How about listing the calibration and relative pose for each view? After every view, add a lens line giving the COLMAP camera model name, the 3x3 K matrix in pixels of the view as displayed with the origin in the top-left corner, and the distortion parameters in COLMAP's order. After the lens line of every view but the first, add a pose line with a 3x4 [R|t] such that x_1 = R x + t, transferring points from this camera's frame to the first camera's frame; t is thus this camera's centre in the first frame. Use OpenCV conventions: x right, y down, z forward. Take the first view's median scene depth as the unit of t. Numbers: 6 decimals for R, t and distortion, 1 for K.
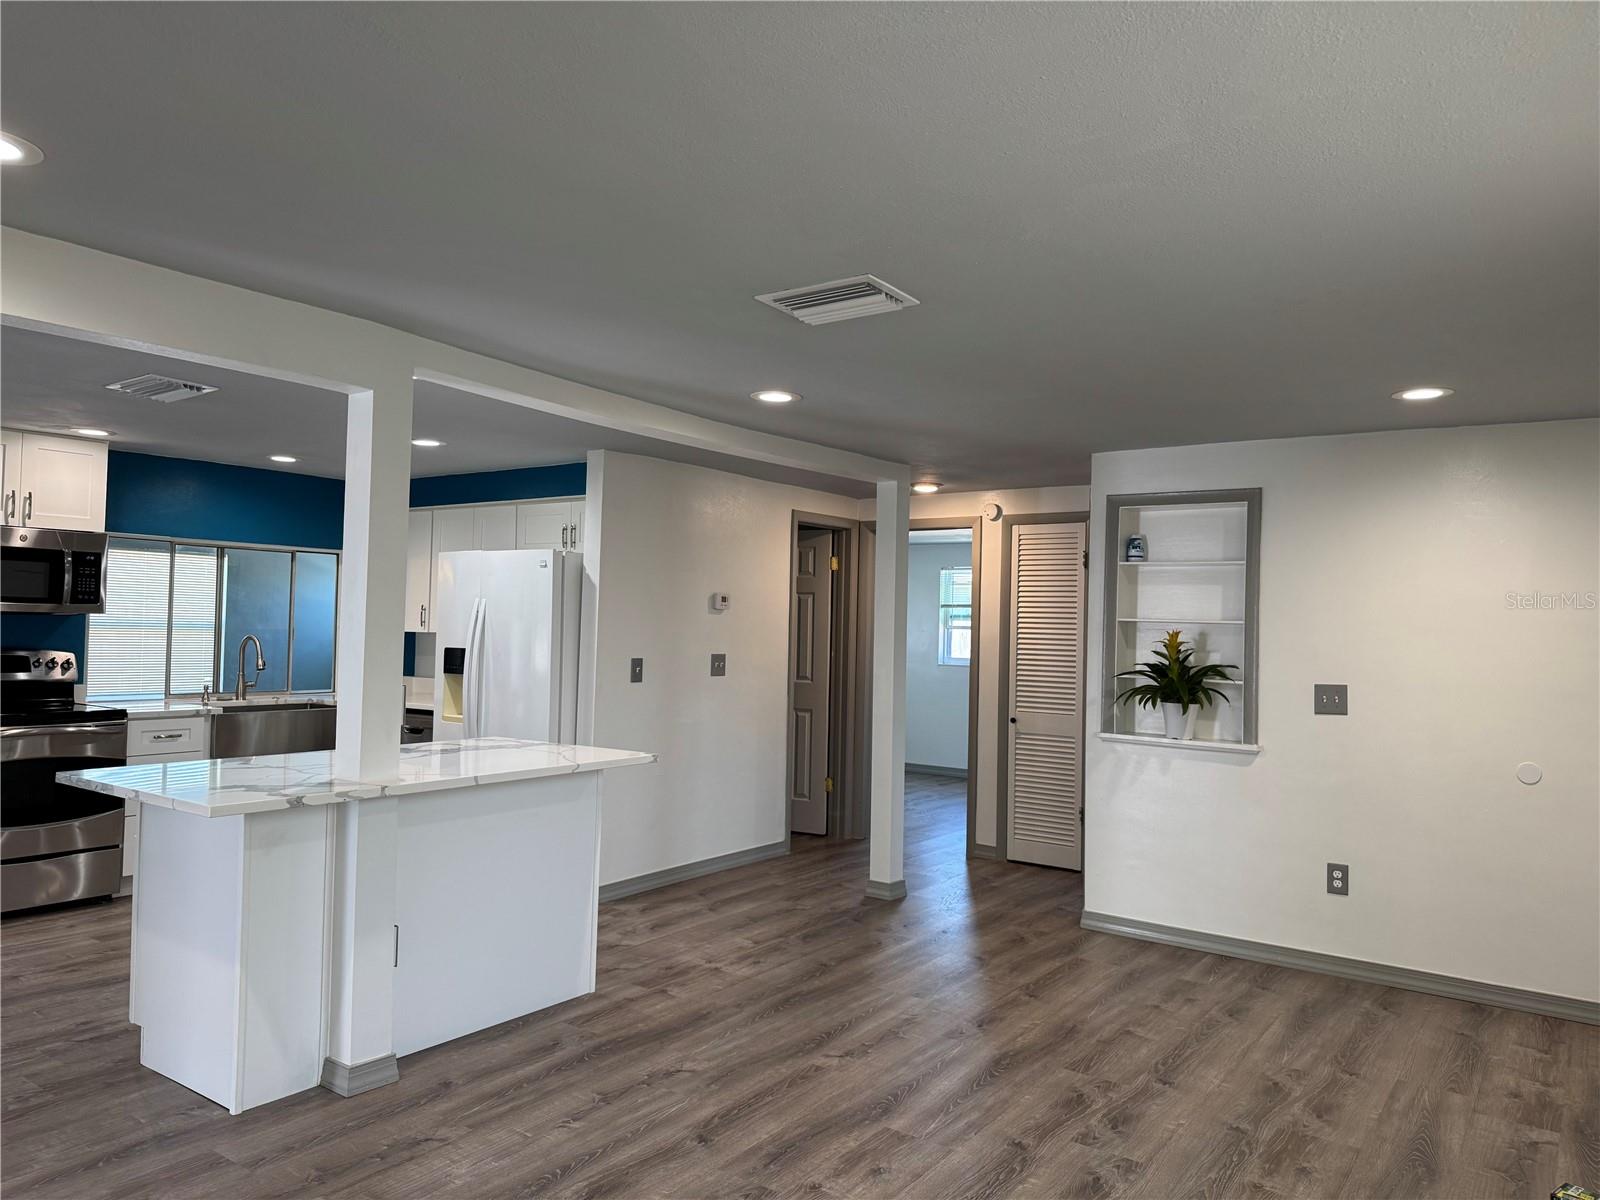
lens RADIAL K [[1116.6, 0, 800.0], [0, 1116.6, 600.0], [0, 0, 1]] dist [0.091109, -0.124685]
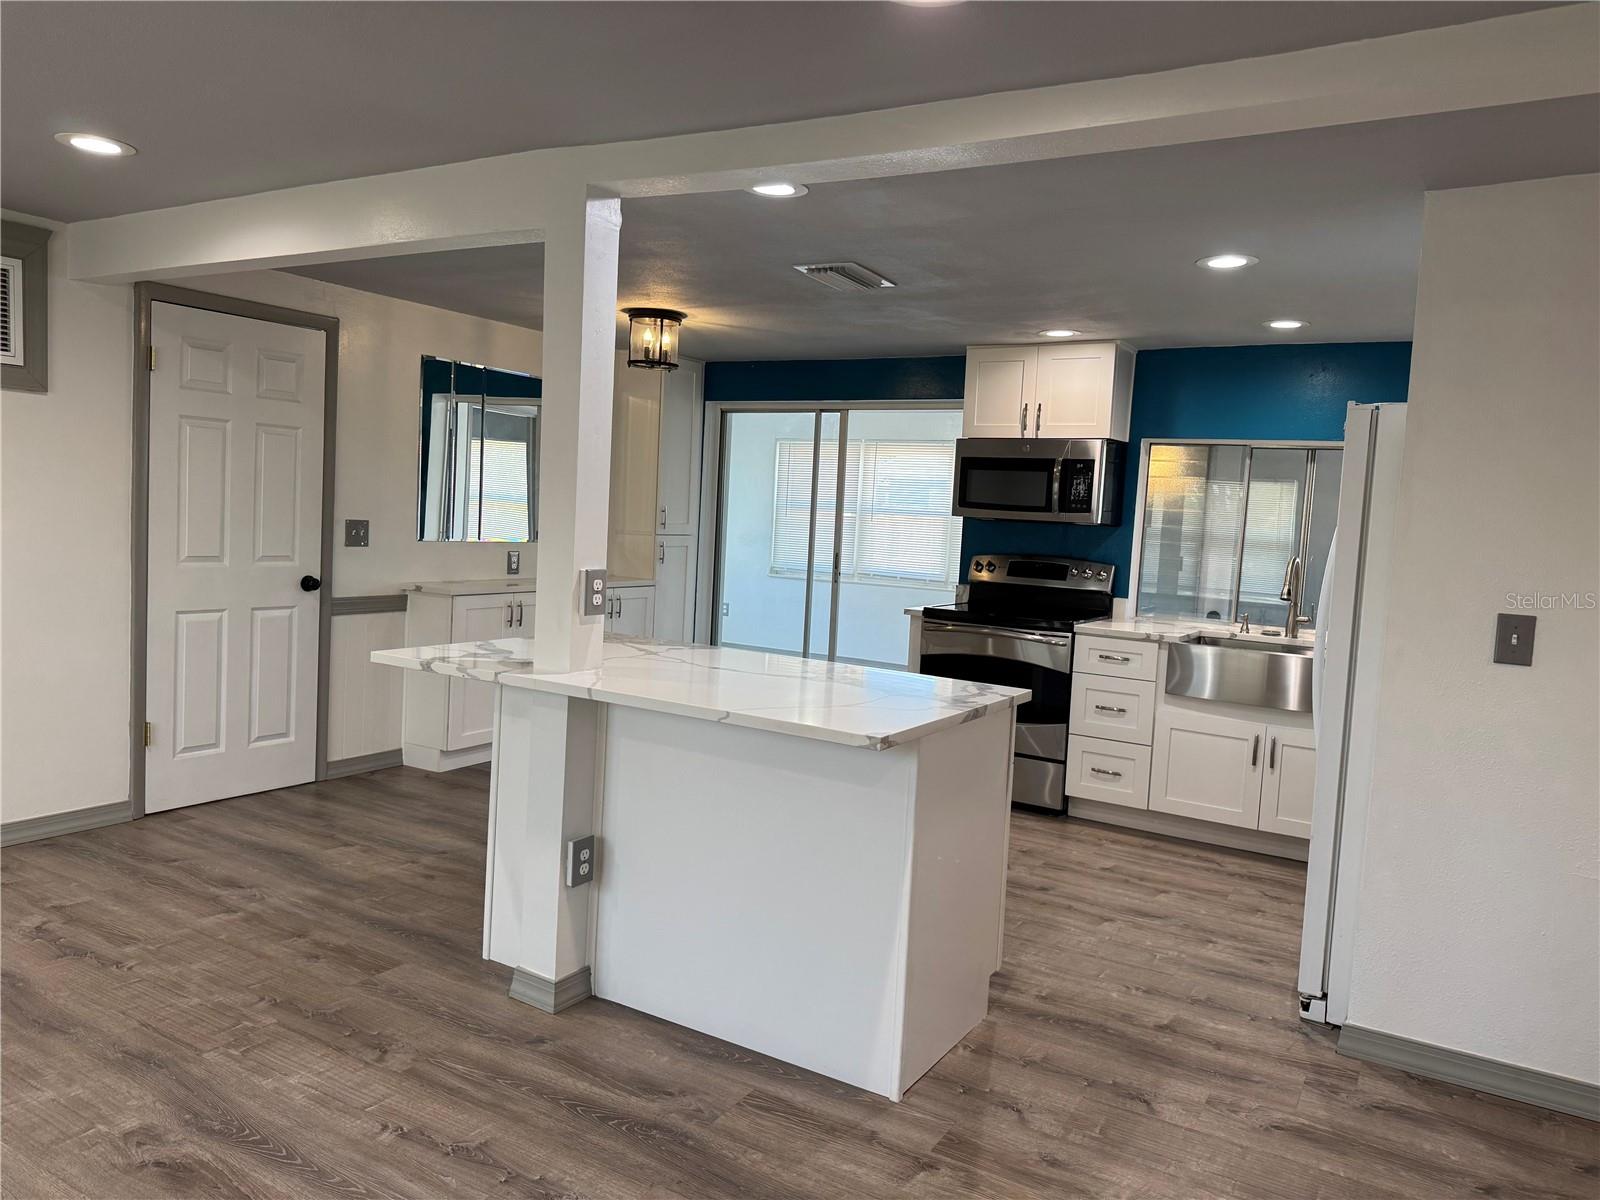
lens RADIAL K [[1126.9, 0, 797.0], [0, 1126.9, 587.2], [0, 0, 1]] dist [0.041987, -0.054158]
pose [[0.090179, 0.056903, -0.994299, 0.489551], [-0.027682, 0.998124, 0.054612, 0.032393], [0.995541, 0.022599, 0.091585, 1.016758]]
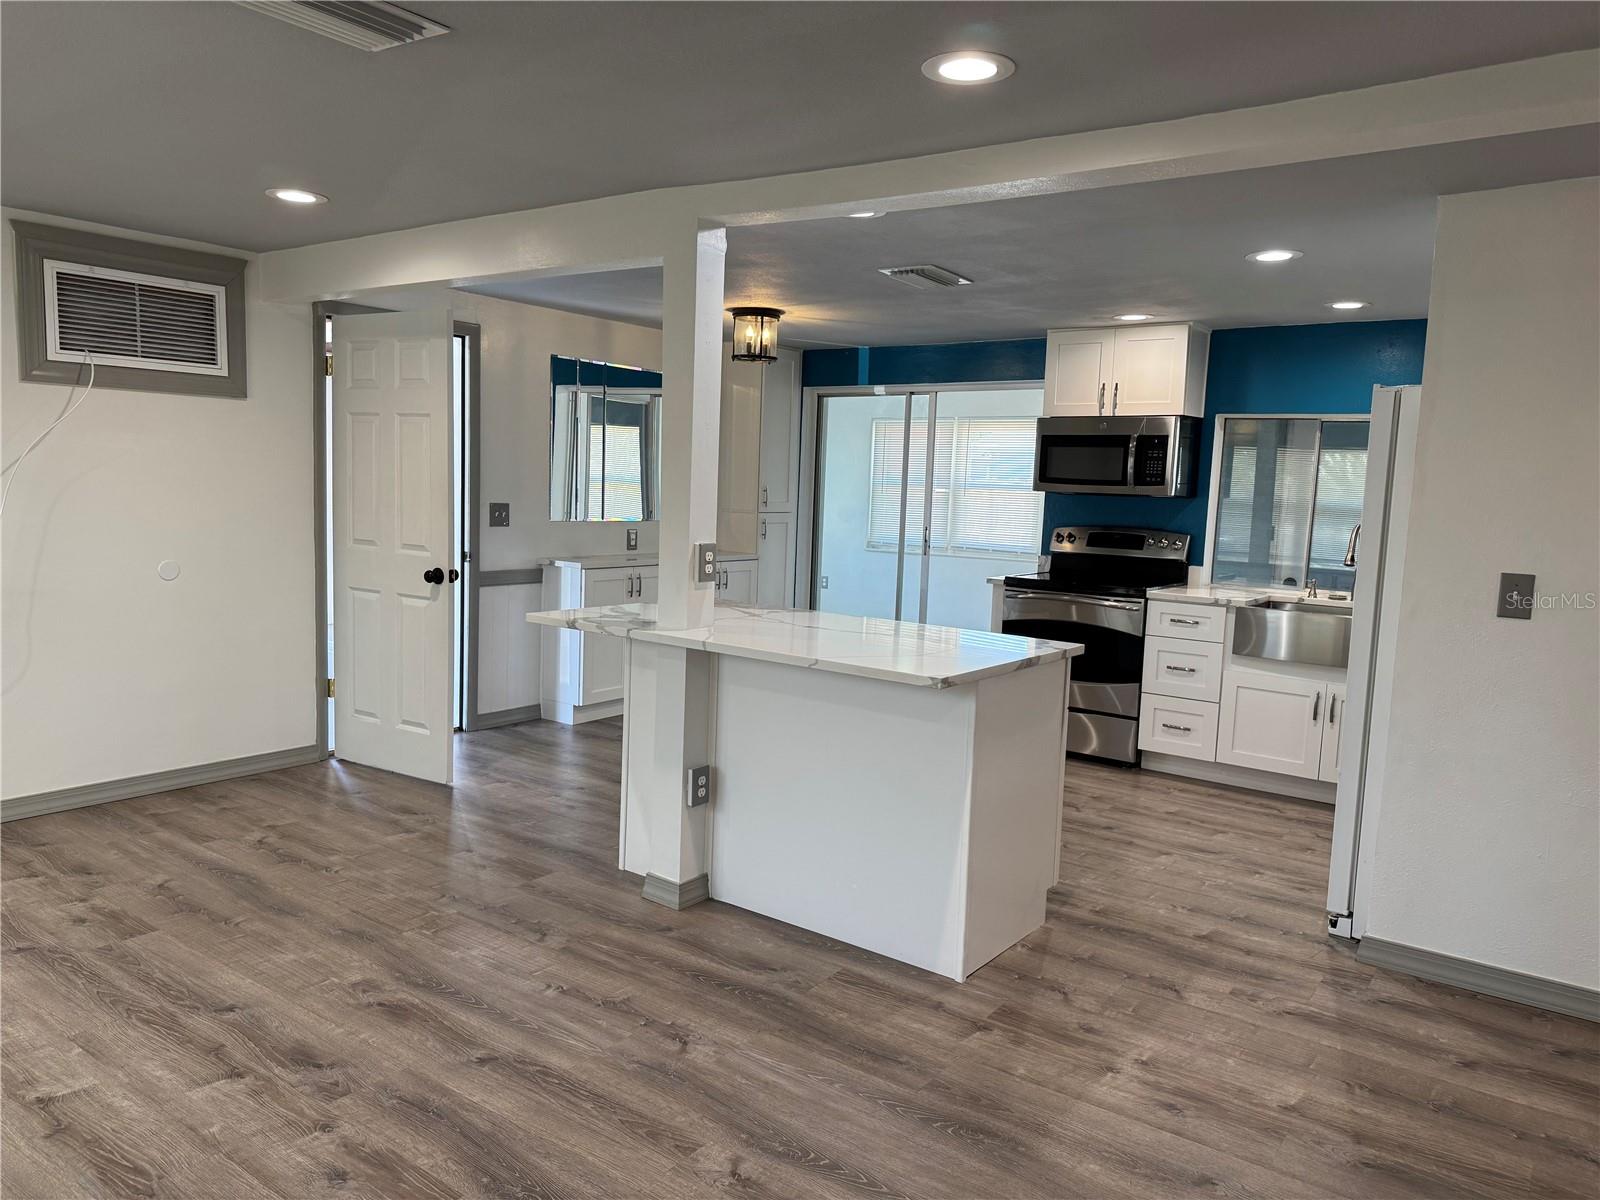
lens RADIAL K [[1116.6, 0, 800.0], [0, 1116.6, 600.0], [0, 0, 1]] dist [0.091109, -0.124685]
pose [[0.001002, 0.090243, -0.995919, 0.631516], [-0.013592, 0.995829, 0.090221, 0.028779], [0.999907, 0.013446, 0.002225, 1.024421]]
